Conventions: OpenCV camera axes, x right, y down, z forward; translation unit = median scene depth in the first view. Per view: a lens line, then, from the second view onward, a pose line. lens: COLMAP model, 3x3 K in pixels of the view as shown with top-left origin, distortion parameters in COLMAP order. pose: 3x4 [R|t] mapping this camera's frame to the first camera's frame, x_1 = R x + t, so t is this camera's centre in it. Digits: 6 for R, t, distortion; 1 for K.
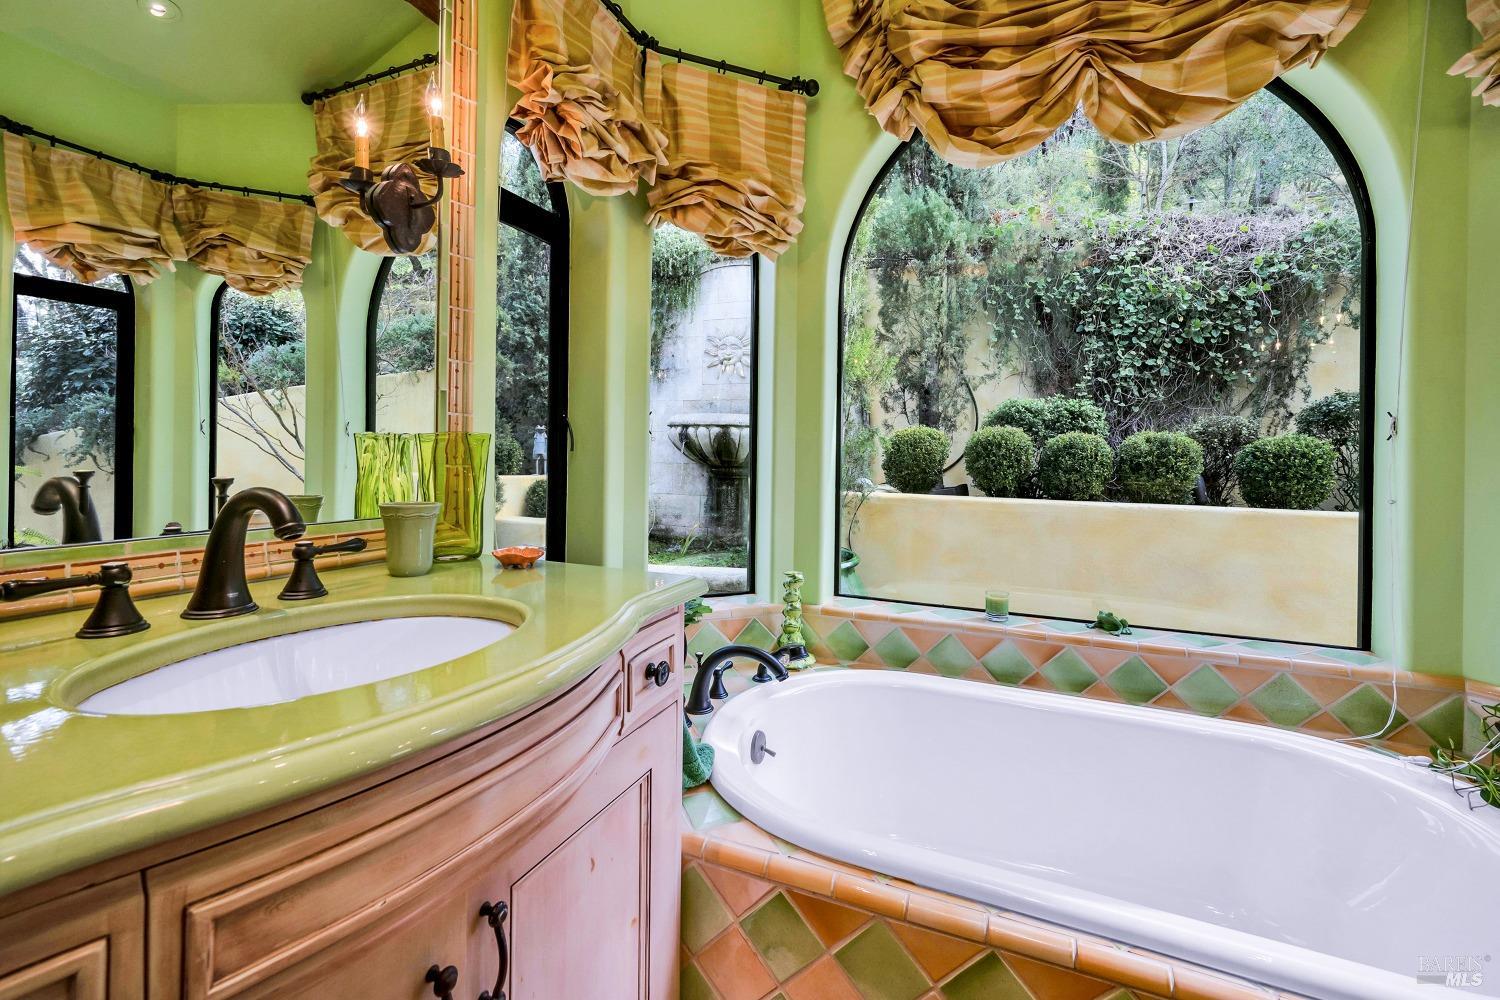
lens RADIAL K [[629.4, 0, 750.1], [0, 629.4, 458.8], [0, 0, 1]] dist [0.001105, 0.000099]
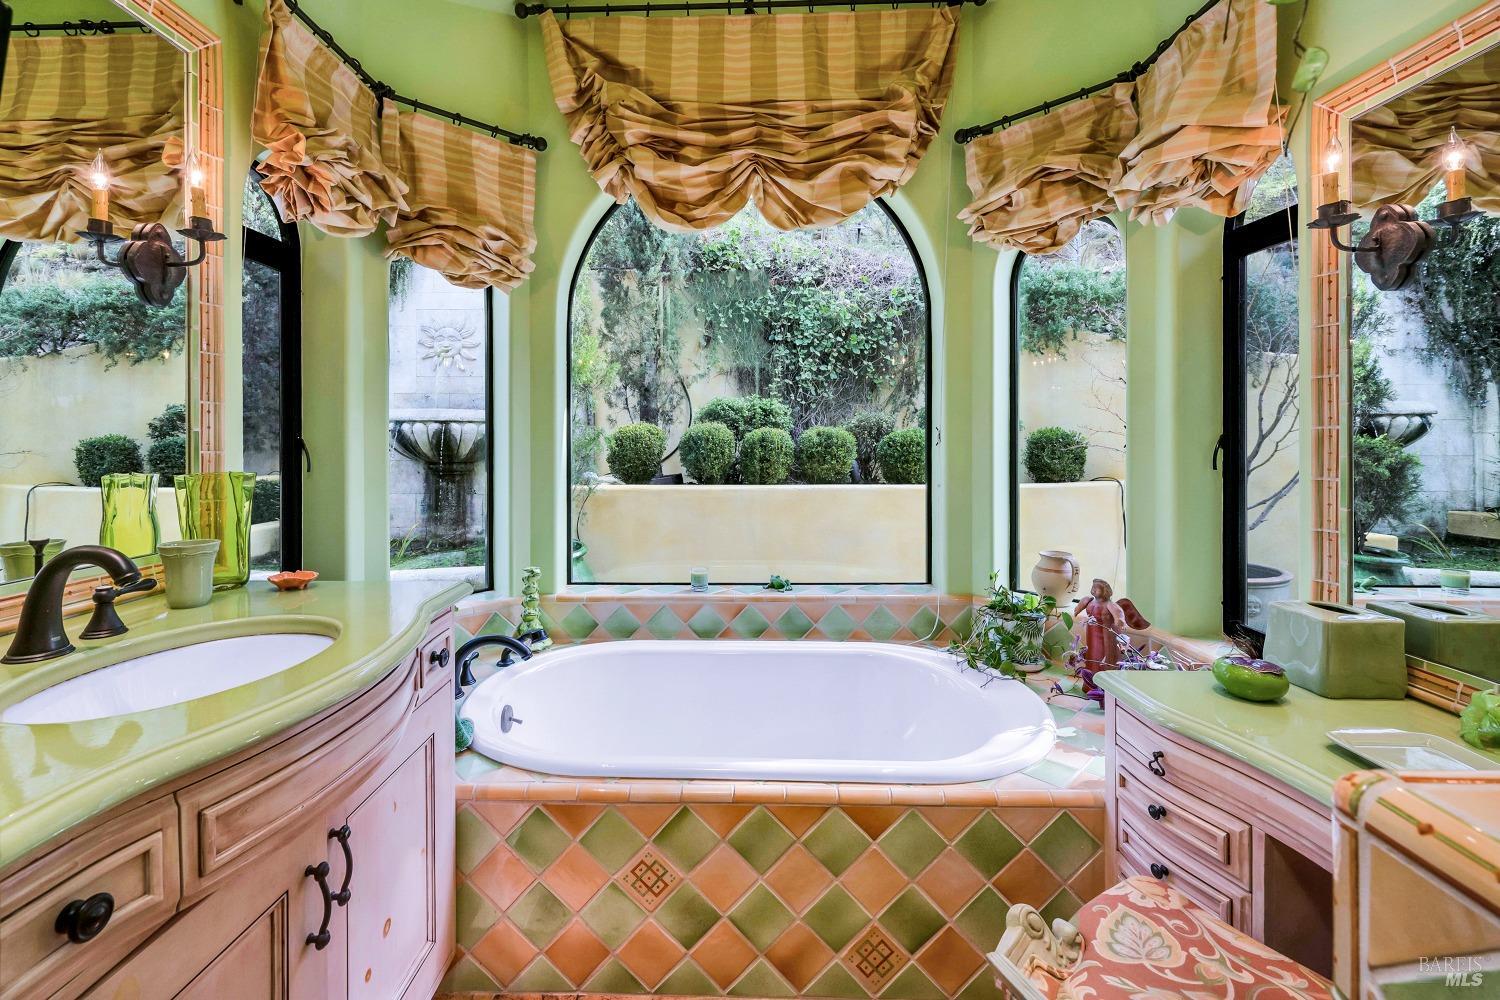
lens RADIAL K [[677.8, 0, 746.9], [0, 677.8, 434.2], [0, 0, 1]] dist [0.000461, -0.000460]
pose [[0.916329, -0.015880, 0.400112, -0.064973], [0.013876, 0.999872, 0.007907, -0.071149], [-0.400186, -0.001693, 0.916432, -0.304614]]
